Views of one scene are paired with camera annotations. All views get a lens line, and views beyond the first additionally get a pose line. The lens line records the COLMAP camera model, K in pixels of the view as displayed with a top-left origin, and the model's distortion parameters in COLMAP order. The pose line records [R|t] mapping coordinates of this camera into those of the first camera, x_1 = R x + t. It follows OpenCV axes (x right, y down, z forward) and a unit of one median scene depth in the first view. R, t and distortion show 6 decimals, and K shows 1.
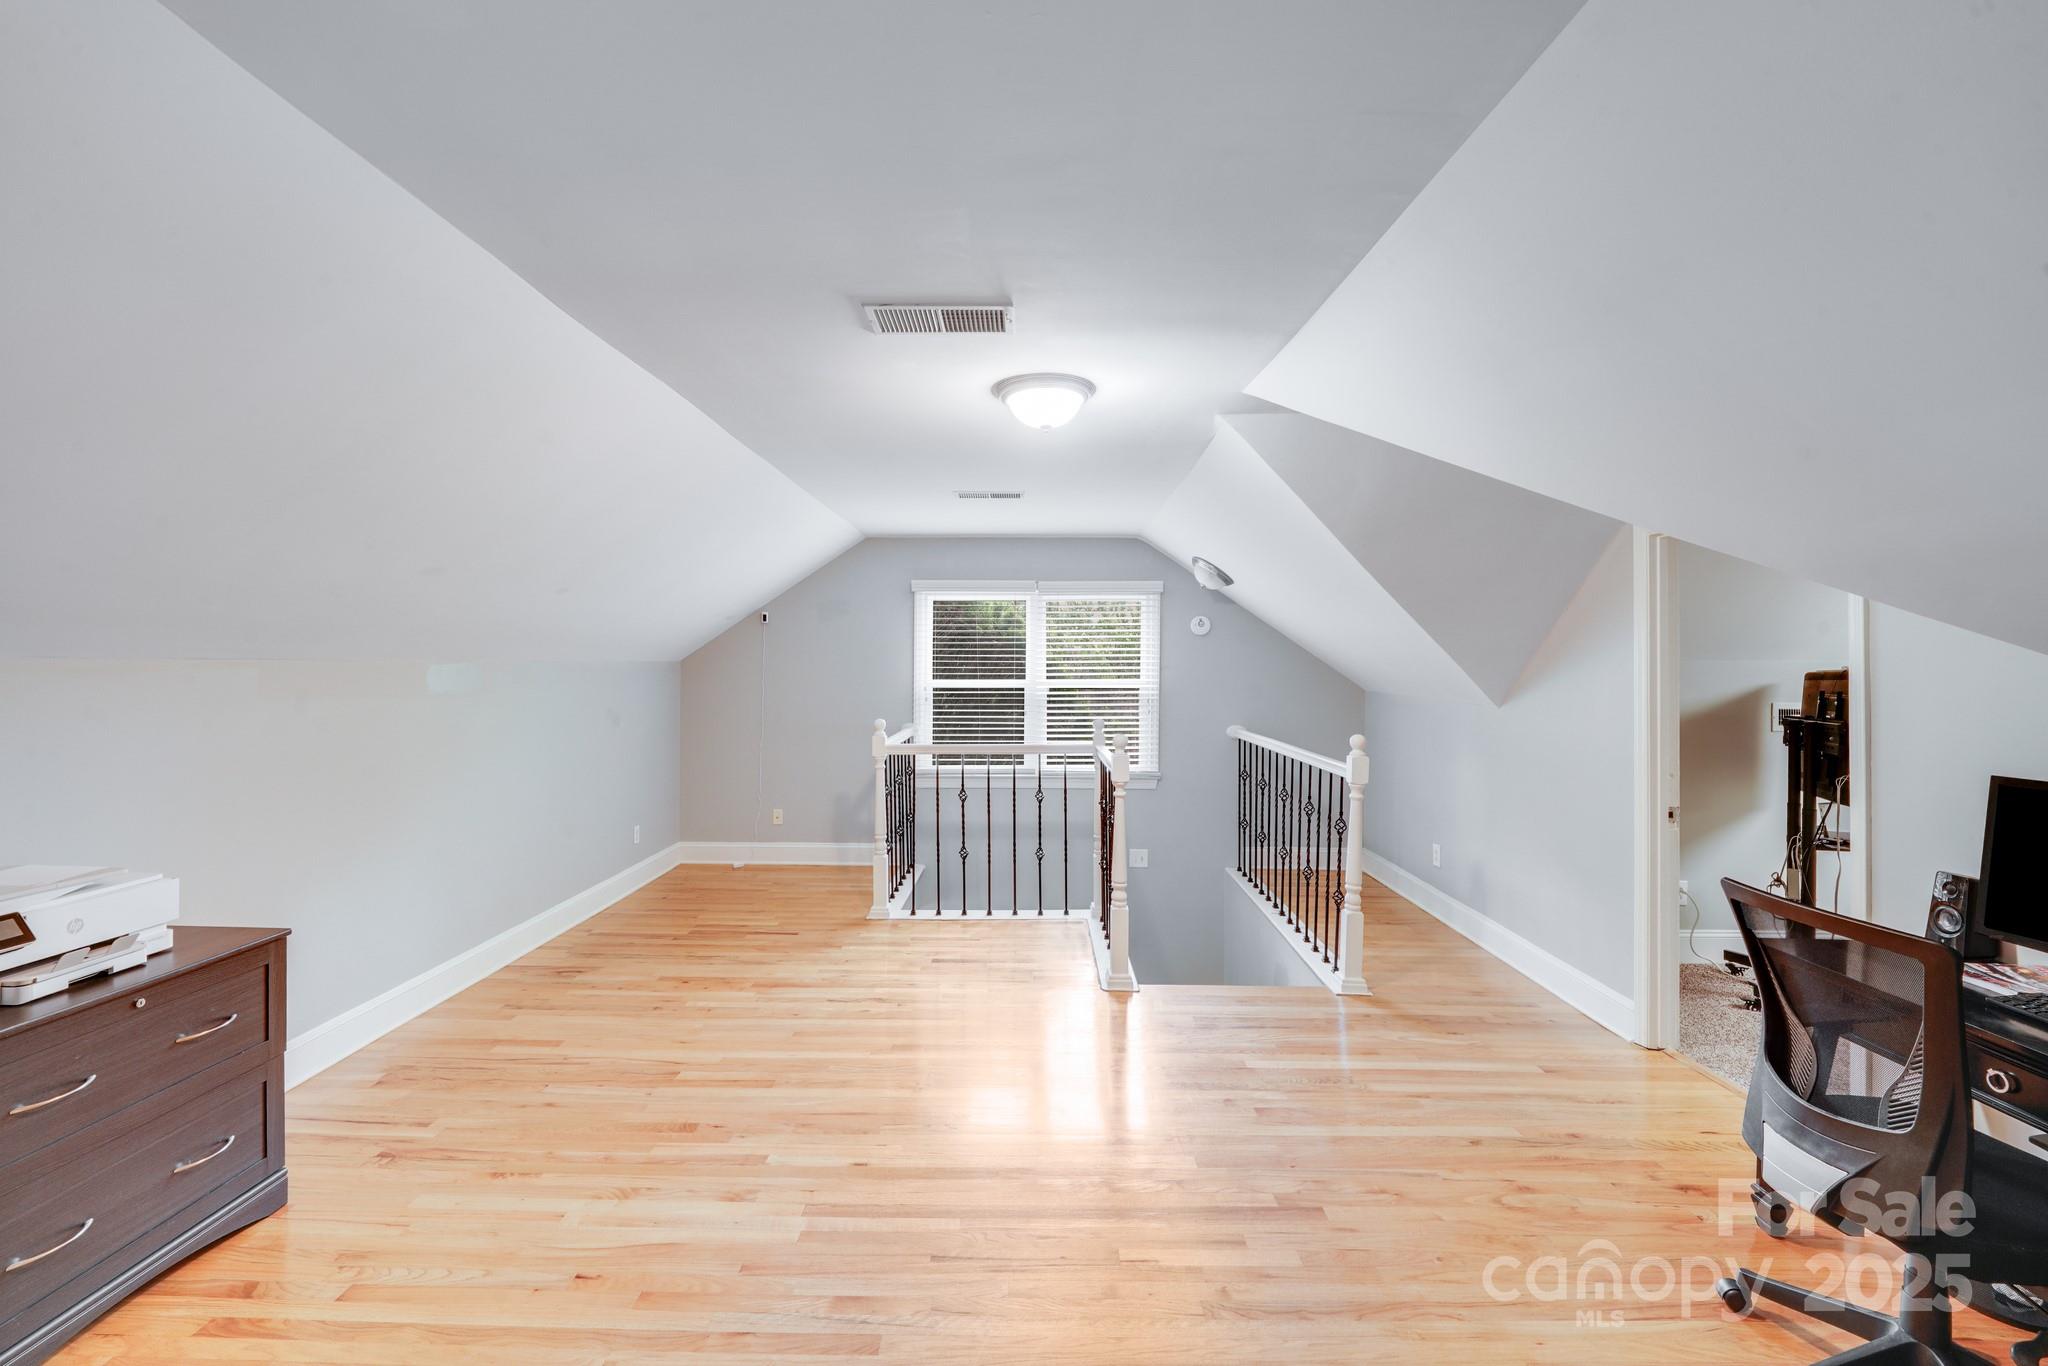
lens RADIAL K [[846.6, 0, 1027.9], [0, 846.6, 676.9], [0, 0, 1]] dist [-0.001650, -0.000082]
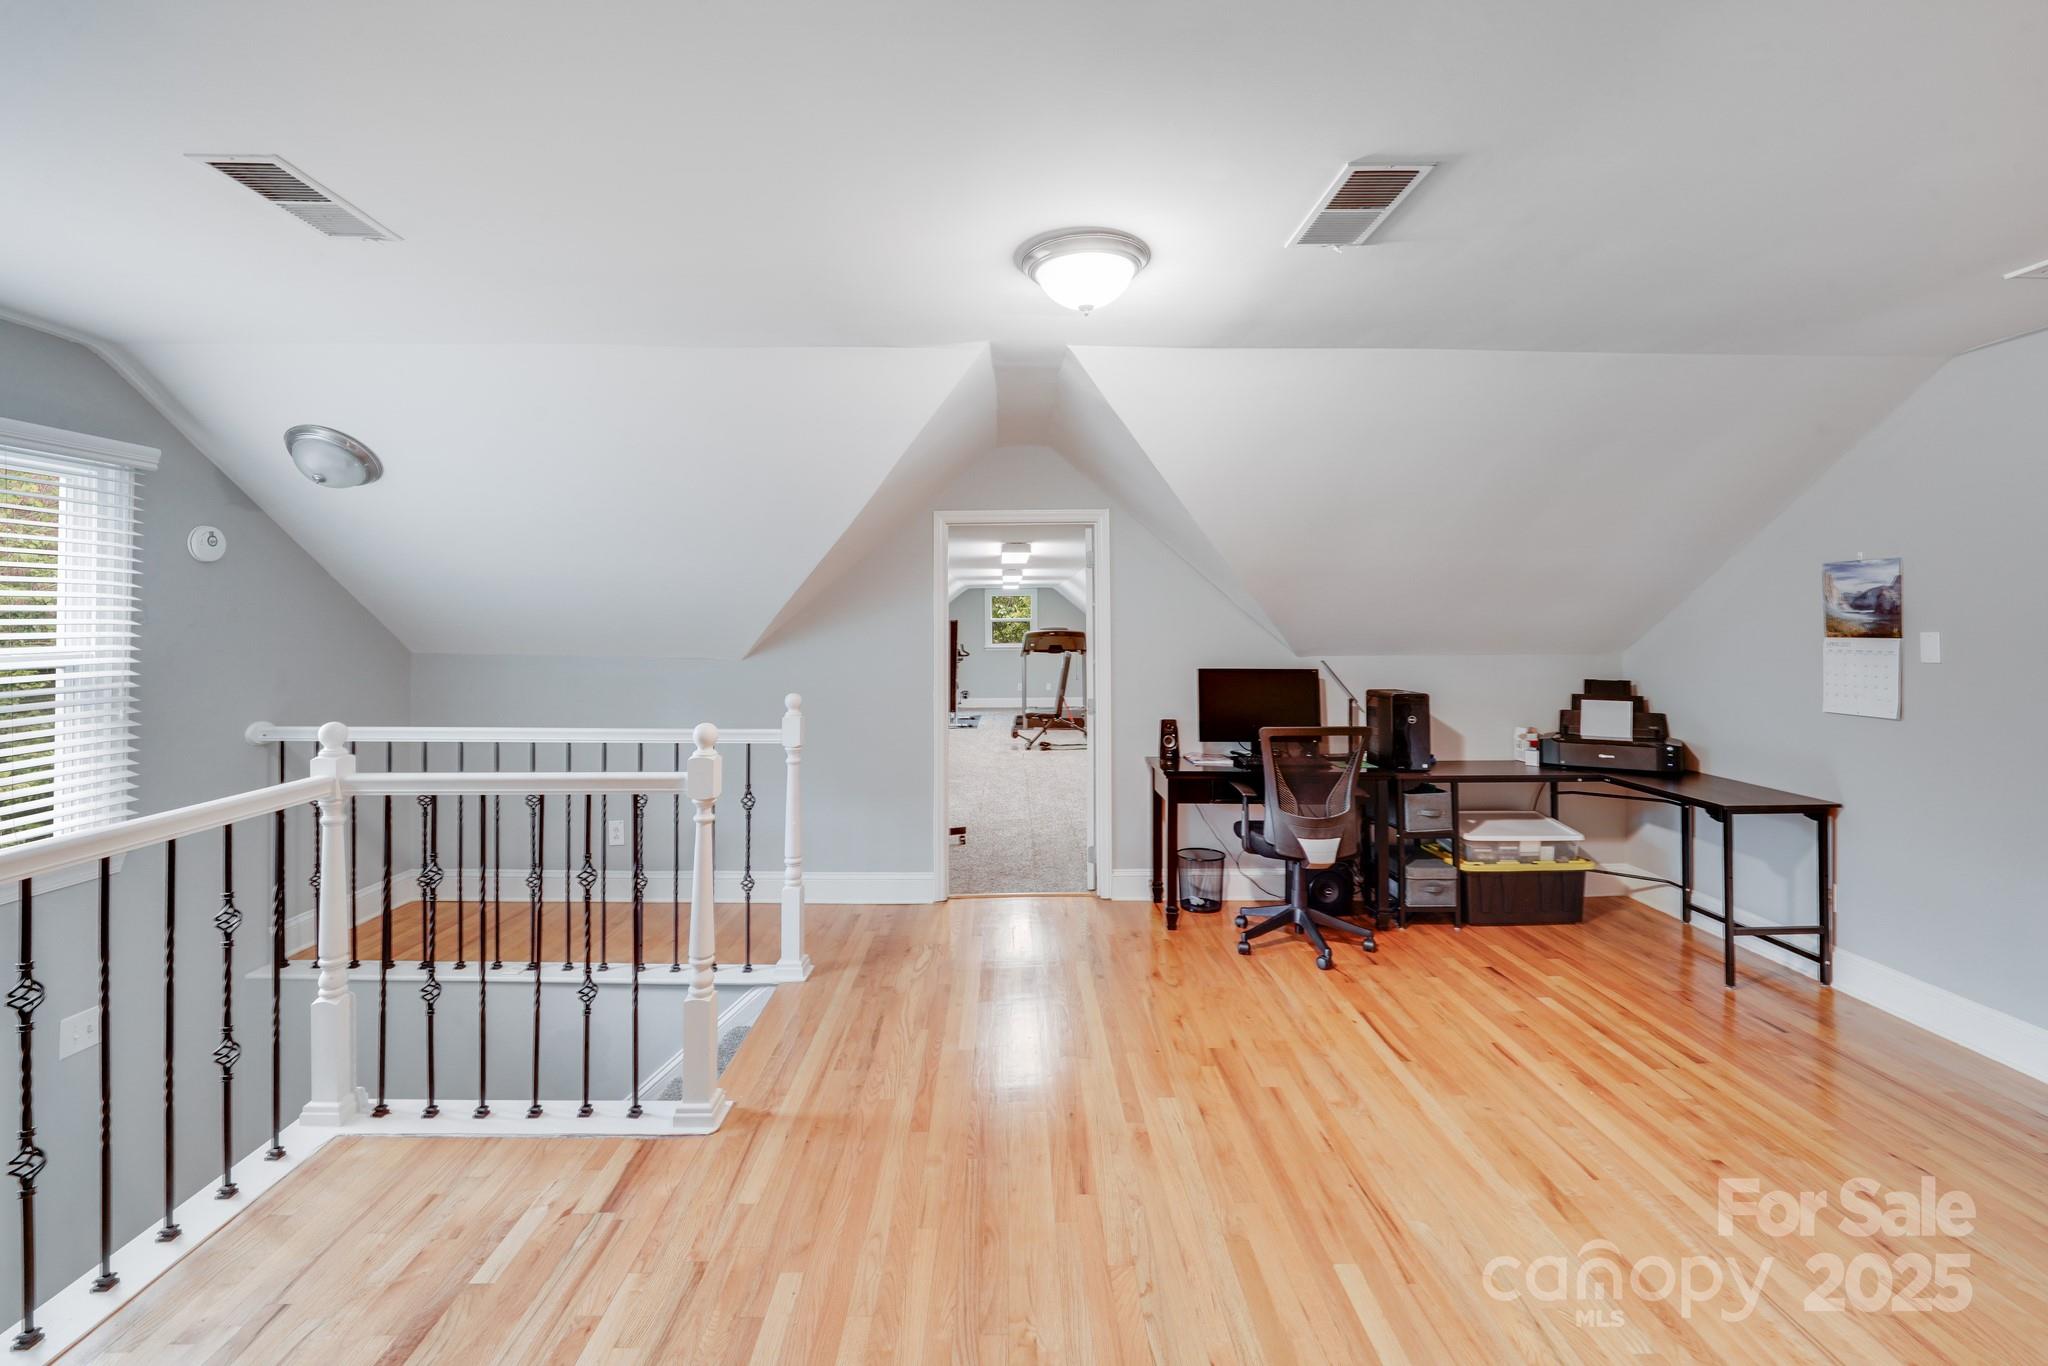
lens RADIAL K [[846.6, 0, 1016.1], [0, 846.6, 615.8], [0, 0, 1]] dist [-0.001650, -0.000082]
pose [[-0.022886, 0.004156, 0.999729, -0.537082], [0.013396, 0.999903, -0.003851, -0.009273], [-0.999648, 0.013304, -0.022940, 0.774658]]
